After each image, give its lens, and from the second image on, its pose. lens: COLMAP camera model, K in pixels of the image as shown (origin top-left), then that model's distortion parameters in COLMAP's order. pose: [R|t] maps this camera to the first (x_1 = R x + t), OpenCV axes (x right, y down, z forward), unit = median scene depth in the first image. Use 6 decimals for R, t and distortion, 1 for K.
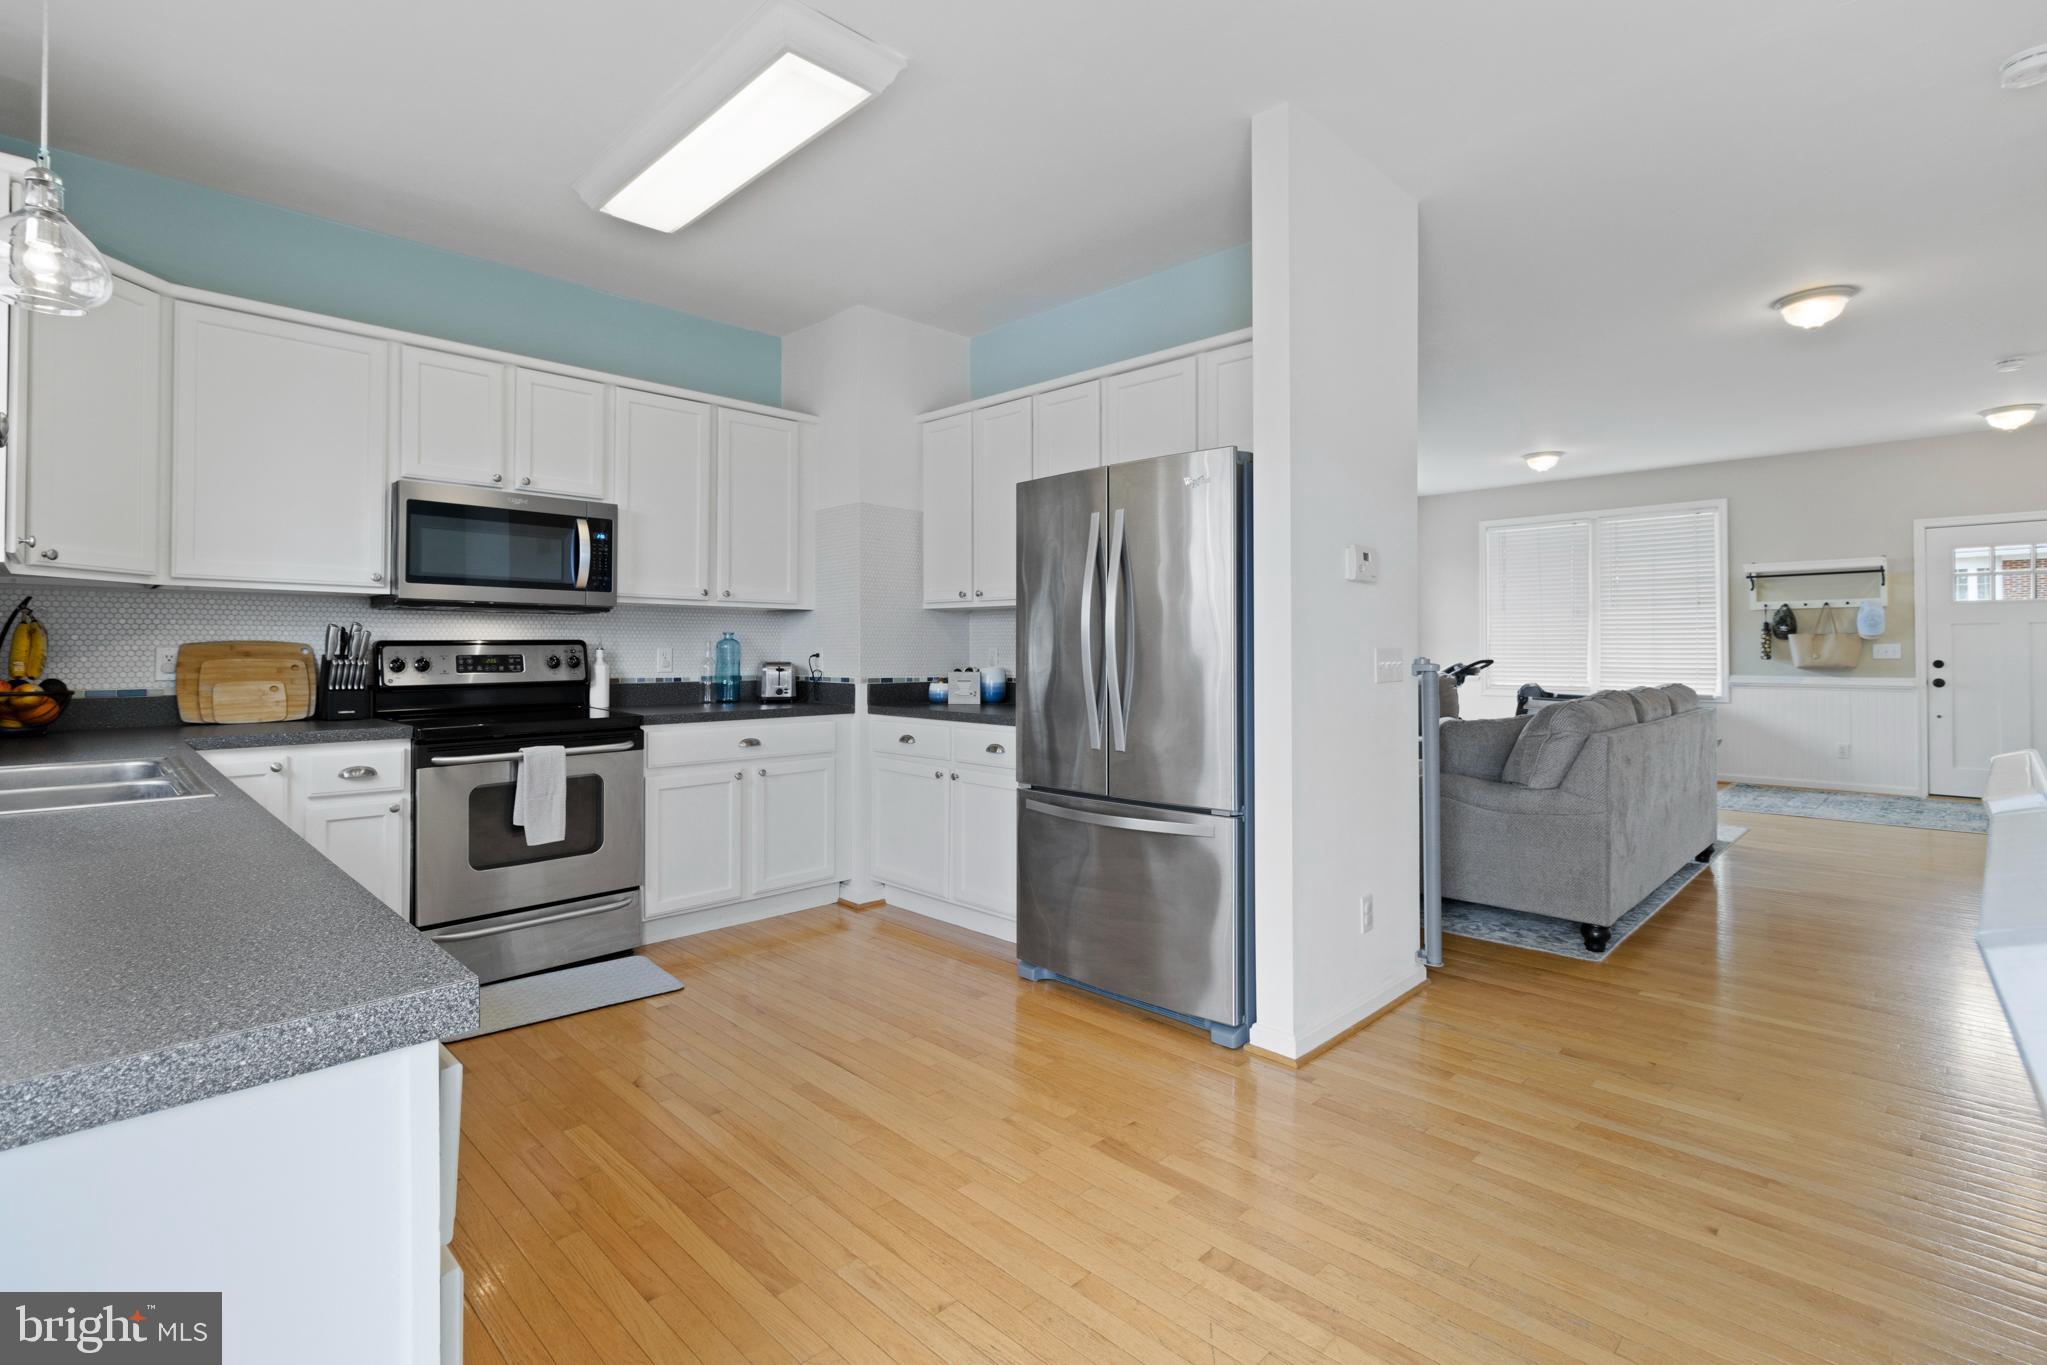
lens RADIAL K [[951.7, 0, 1026.9], [0, 951.7, 639.7], [0, 0, 1]] dist [0.000101, 0.000504]
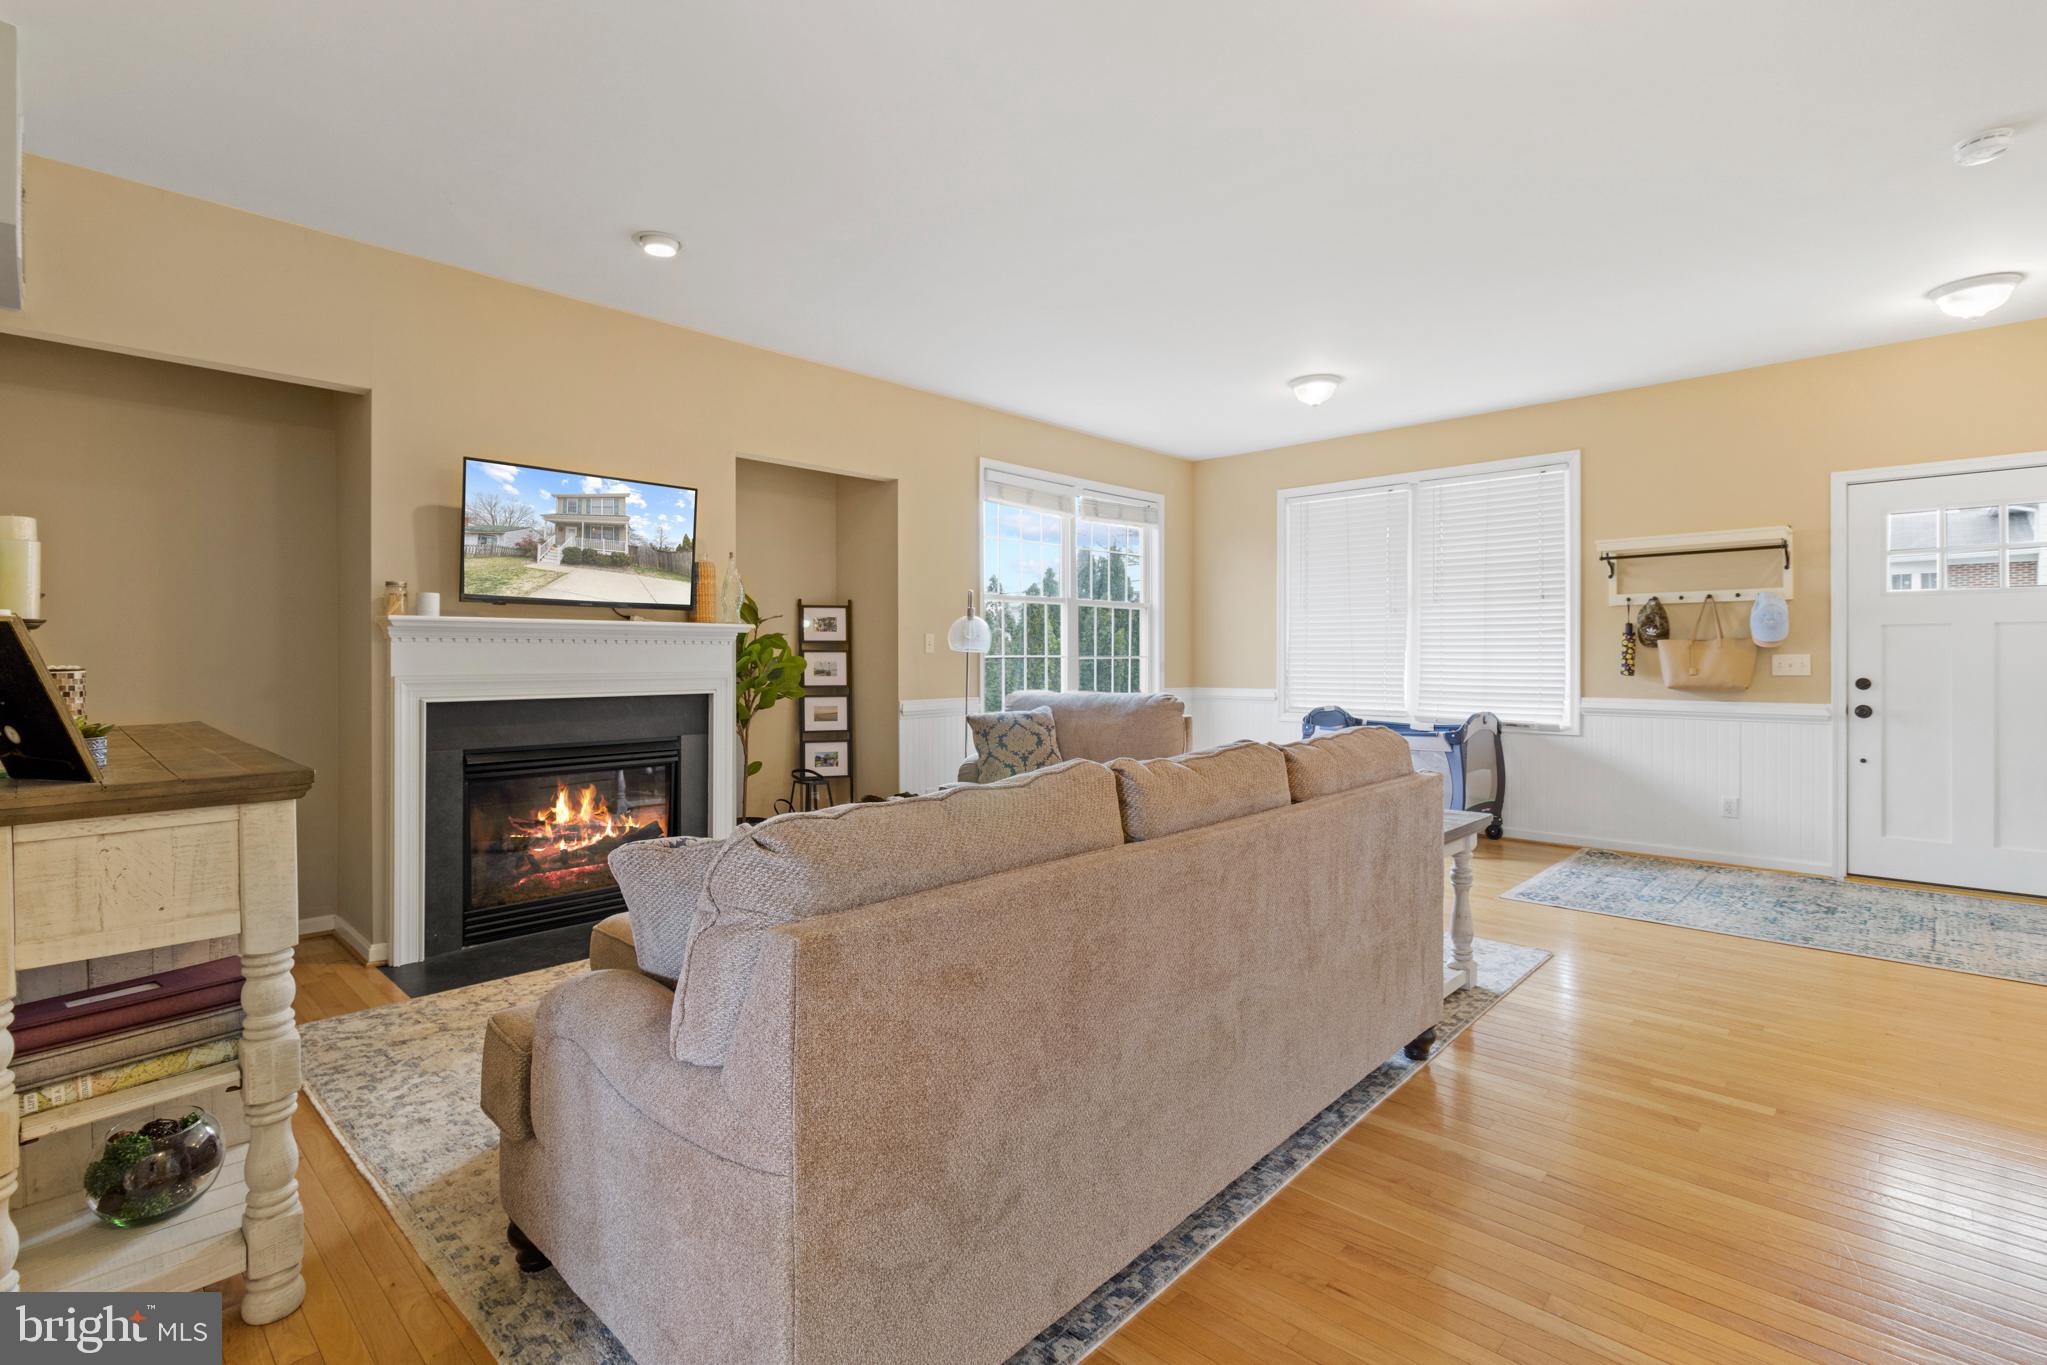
lens RADIAL K [[948.7, 0, 1016.6], [0, 948.7, 657.4], [0, 0, 1]] dist [-0.000246, -0.000382]
pose [[0.999736, 0.001919, 0.022892, 0.312553], [-0.002161, 0.999942, 0.010557, 0.000805], [-0.022871, -0.010603, 0.999682, 0.312357]]
